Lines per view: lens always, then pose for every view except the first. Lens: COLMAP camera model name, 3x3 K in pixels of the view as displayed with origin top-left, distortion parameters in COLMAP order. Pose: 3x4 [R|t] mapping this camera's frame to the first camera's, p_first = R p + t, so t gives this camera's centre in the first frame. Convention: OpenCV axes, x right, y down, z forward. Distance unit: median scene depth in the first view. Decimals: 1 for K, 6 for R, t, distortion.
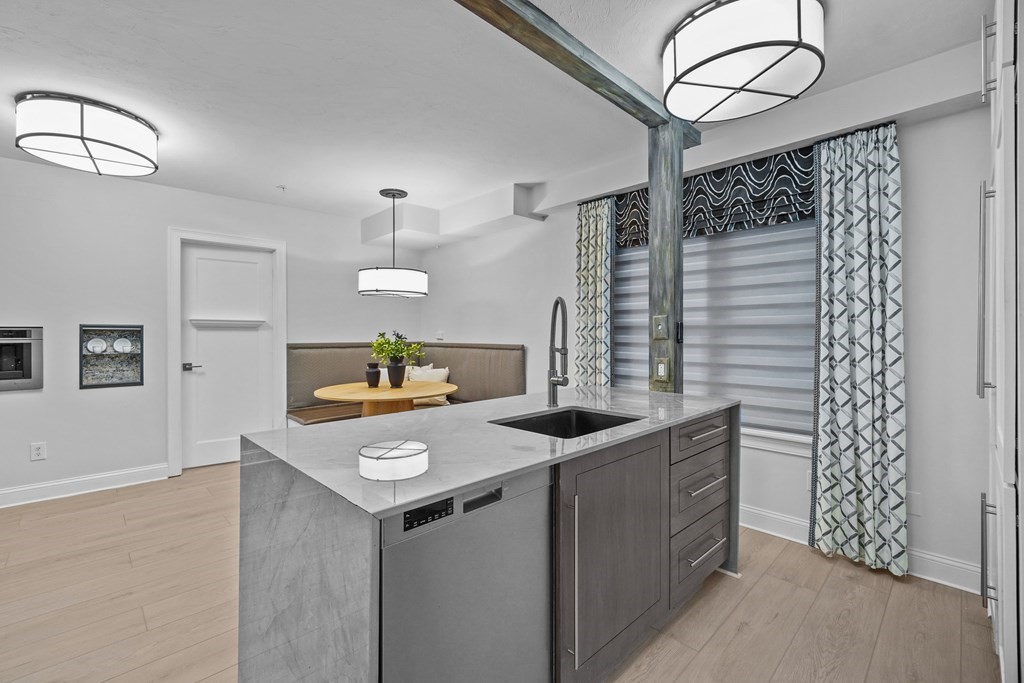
lens RADIAL K [[444.7, 0, 505.9], [0, 444.7, 335.9], [0, 0, 1]] dist [-0.009960, 0.004822]
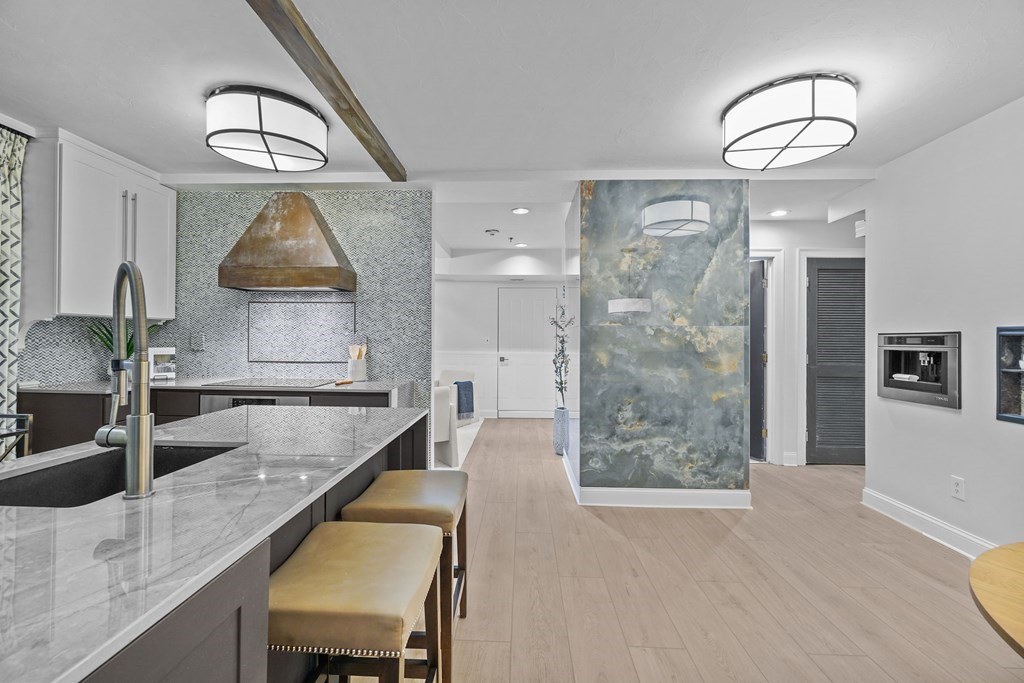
lens RADIAL K [[444.7, 0, 498.4], [0, 444.7, 336.1], [0, 0, 1]] dist [-0.009960, 0.004822]
pose [[-0.727978, -0.008266, -0.685550, 0.096140], [-0.010065, 0.999948, -0.001370, -0.003862], [0.685526, 0.005902, -0.728024, 0.967431]]
